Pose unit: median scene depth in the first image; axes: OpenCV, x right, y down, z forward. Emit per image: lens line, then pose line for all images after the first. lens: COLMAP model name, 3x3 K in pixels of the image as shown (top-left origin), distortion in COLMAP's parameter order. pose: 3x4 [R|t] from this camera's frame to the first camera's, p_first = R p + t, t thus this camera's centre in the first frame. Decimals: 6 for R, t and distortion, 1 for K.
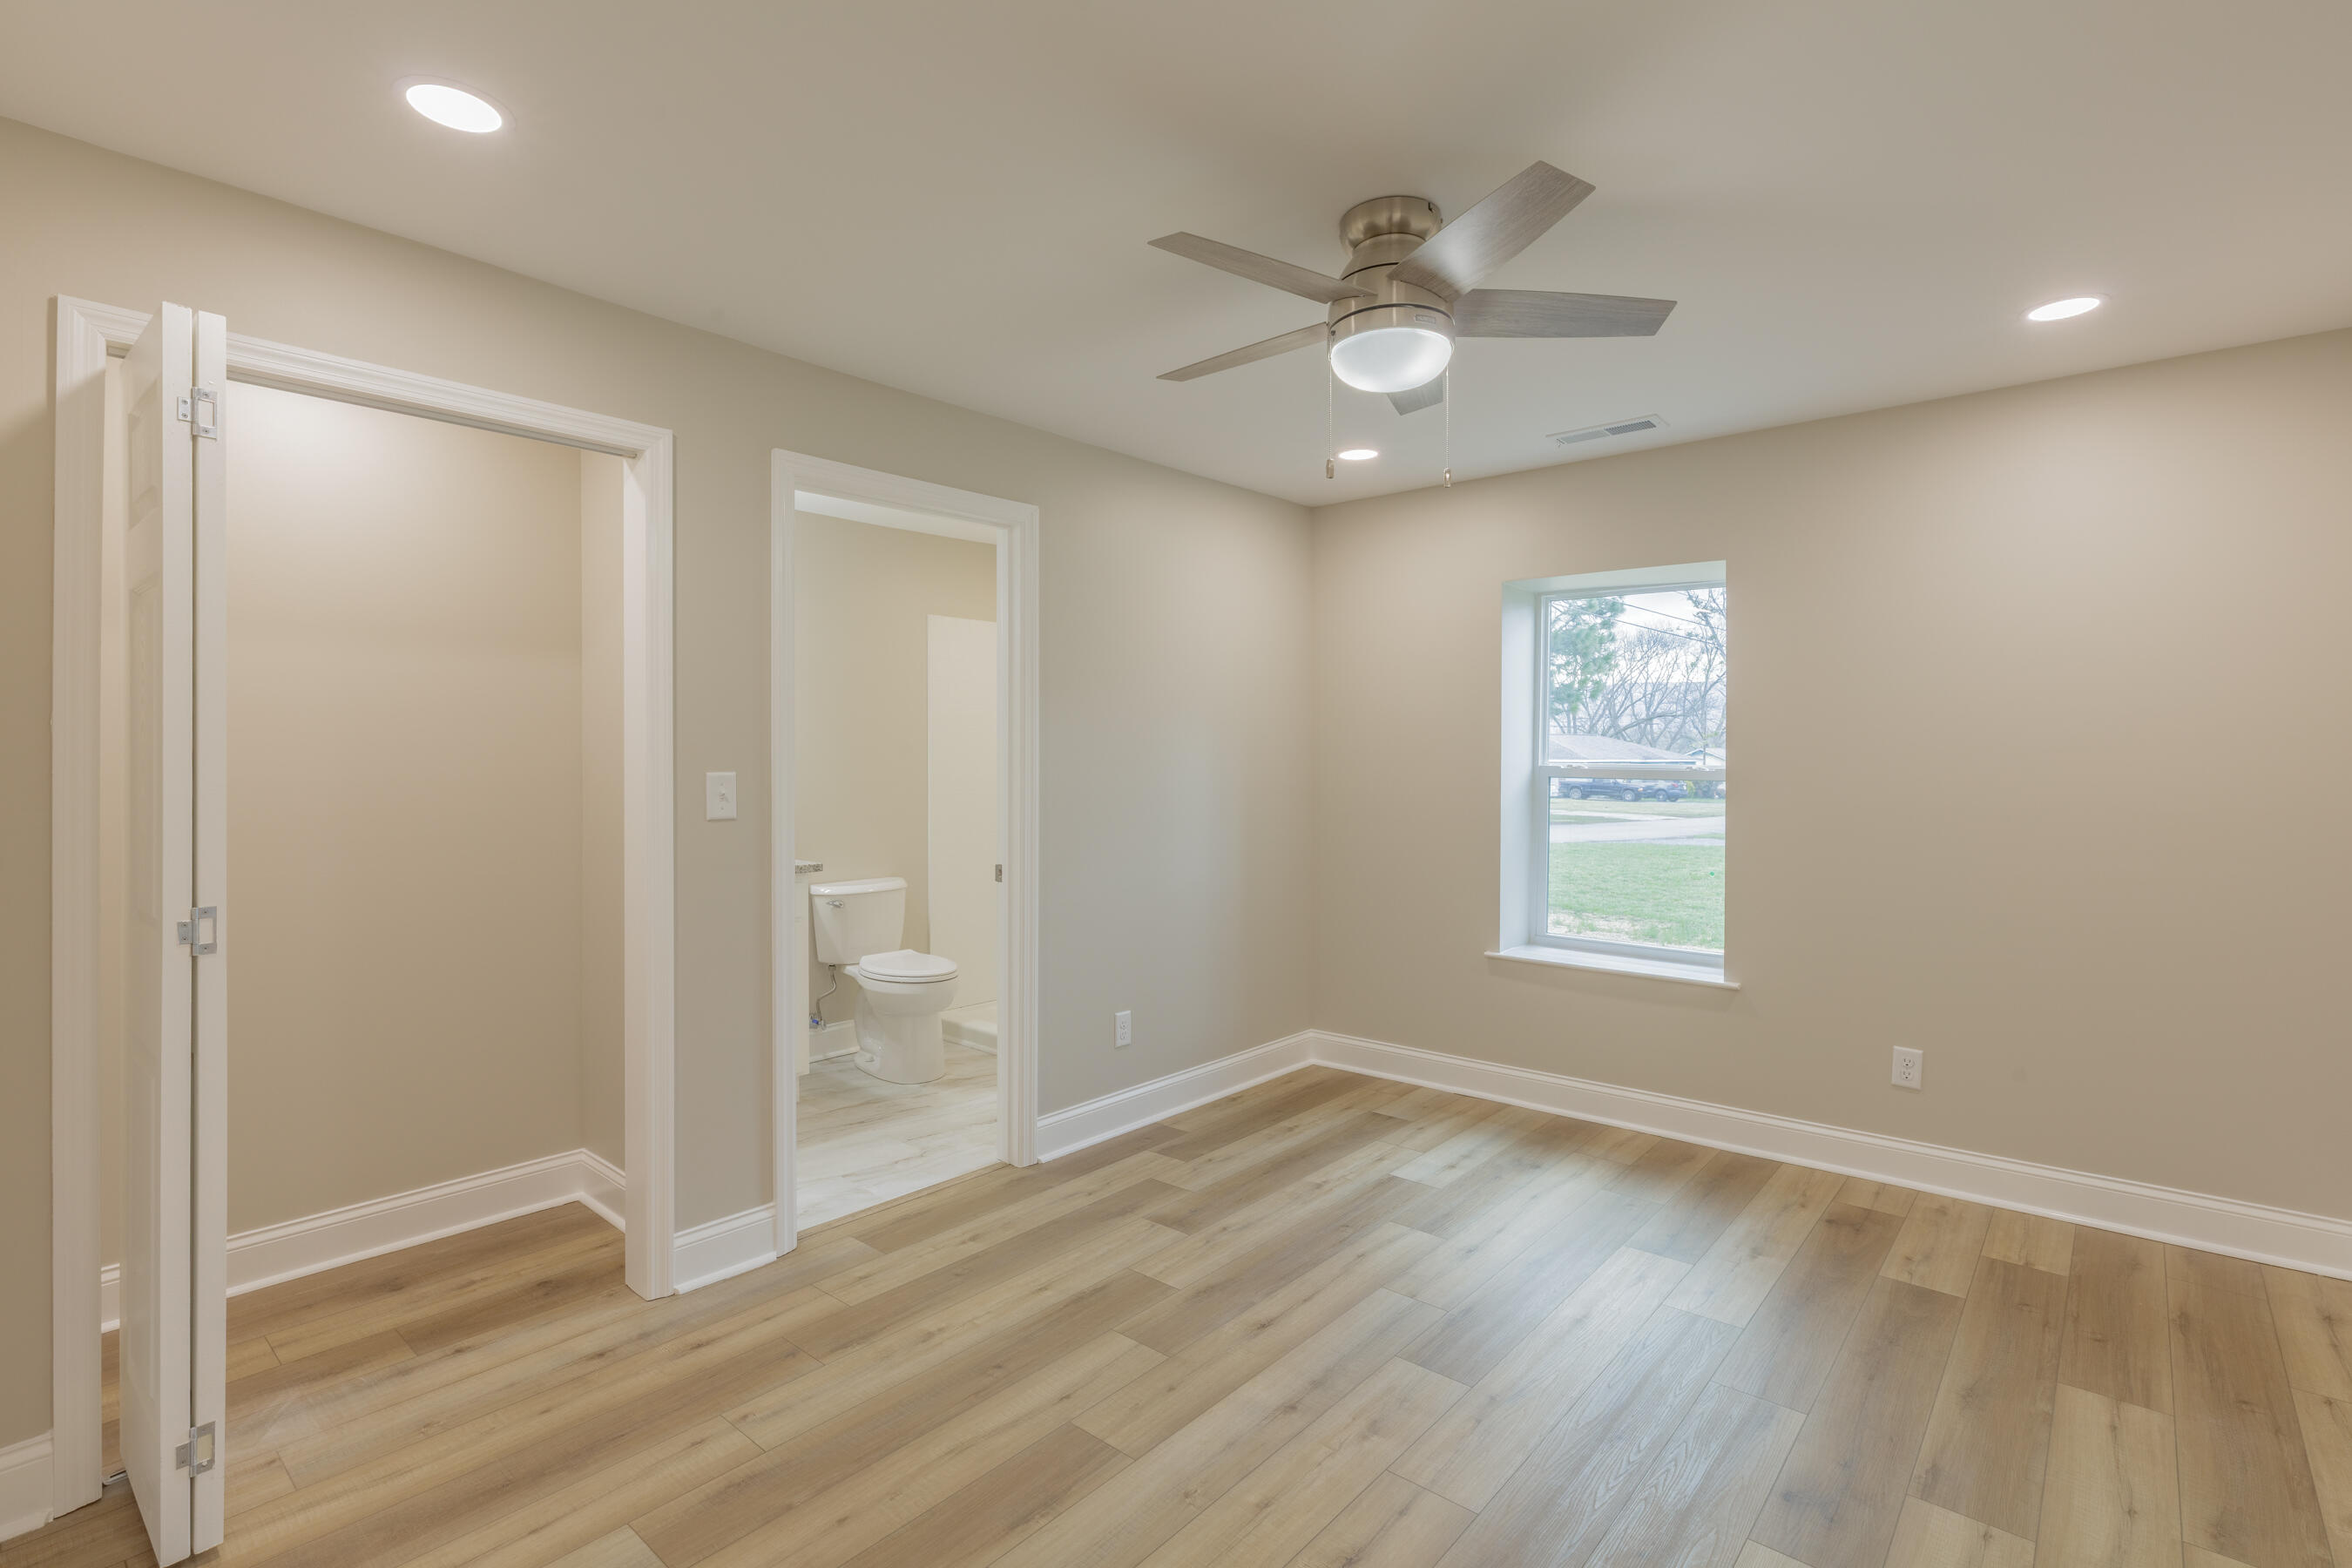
lens RADIAL K [[1107.6, 0, 1174.9], [0, 1107.6, 770.7], [0, 0, 1]] dist [0.005139, 0.000412]
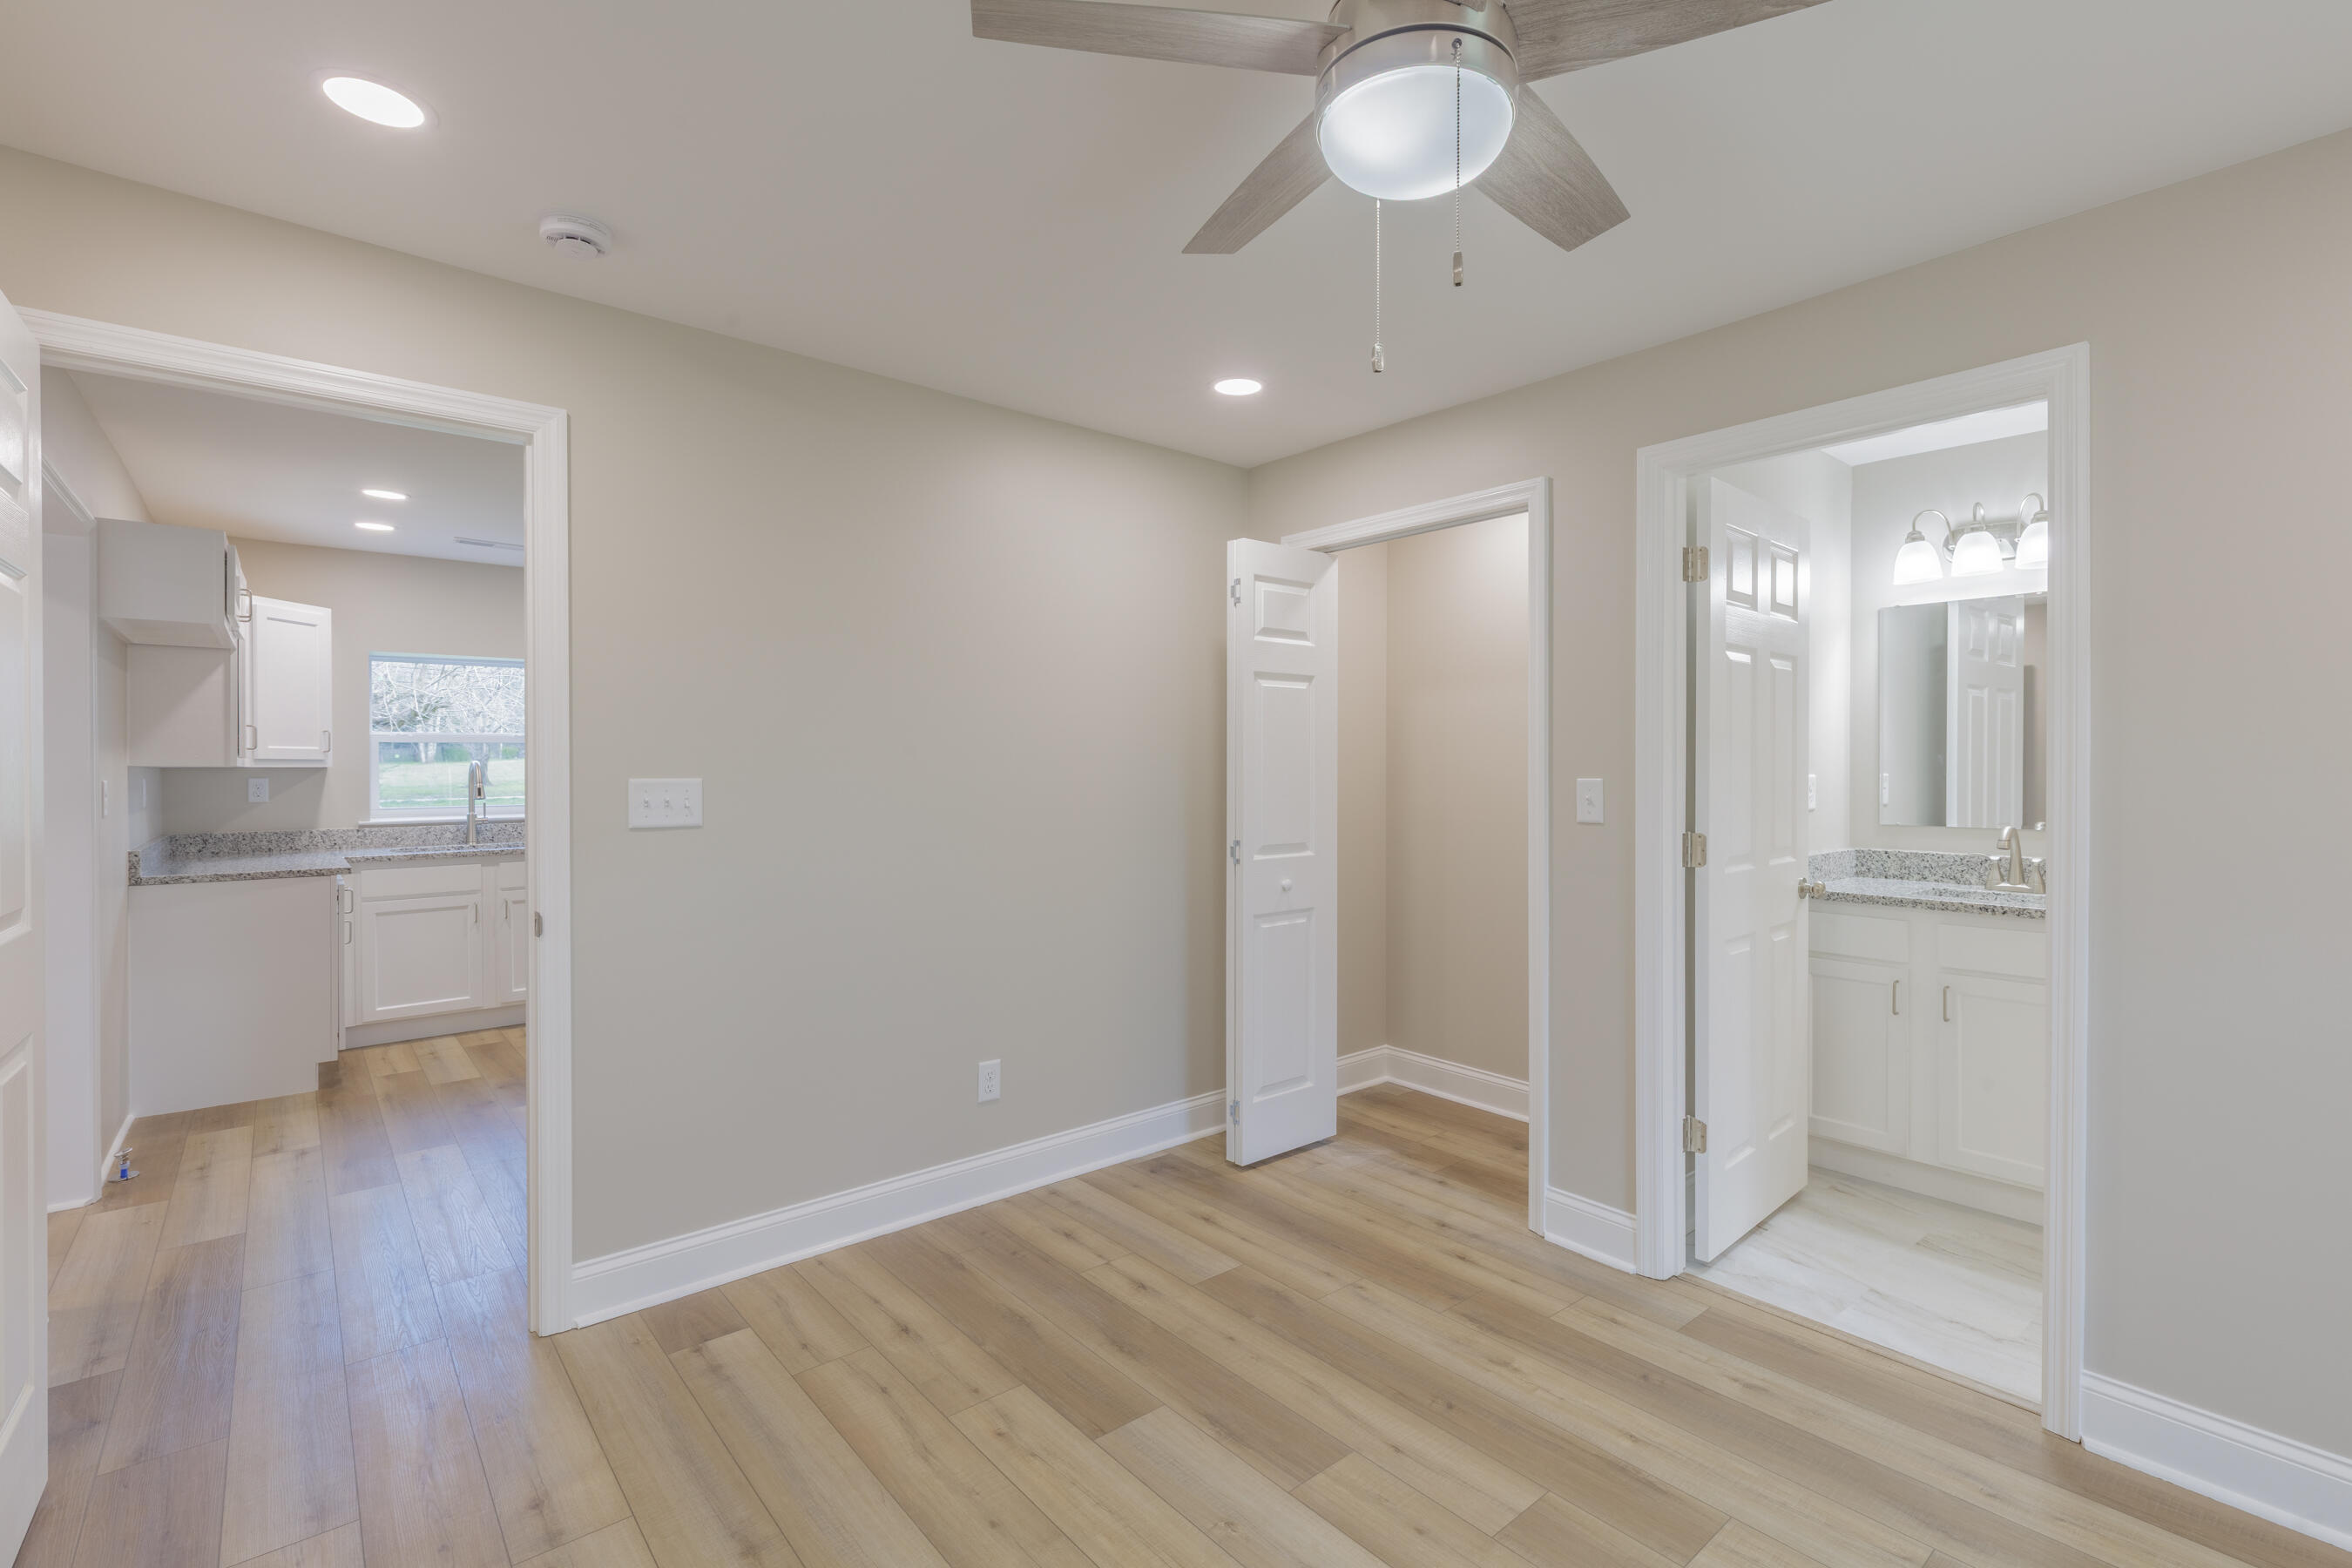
lens RADIAL K [[1059.4, 0, 1176.0], [0, 1059.4, 784.0], [0, 0, 1]] dist [0.005644, 0.000029]
pose [[-0.160536, 0.017313, -0.986878, 0.685171], [-0.009716, 0.999770, 0.019120, -0.009252], [0.986982, 0.012658, -0.160331, 0.811298]]
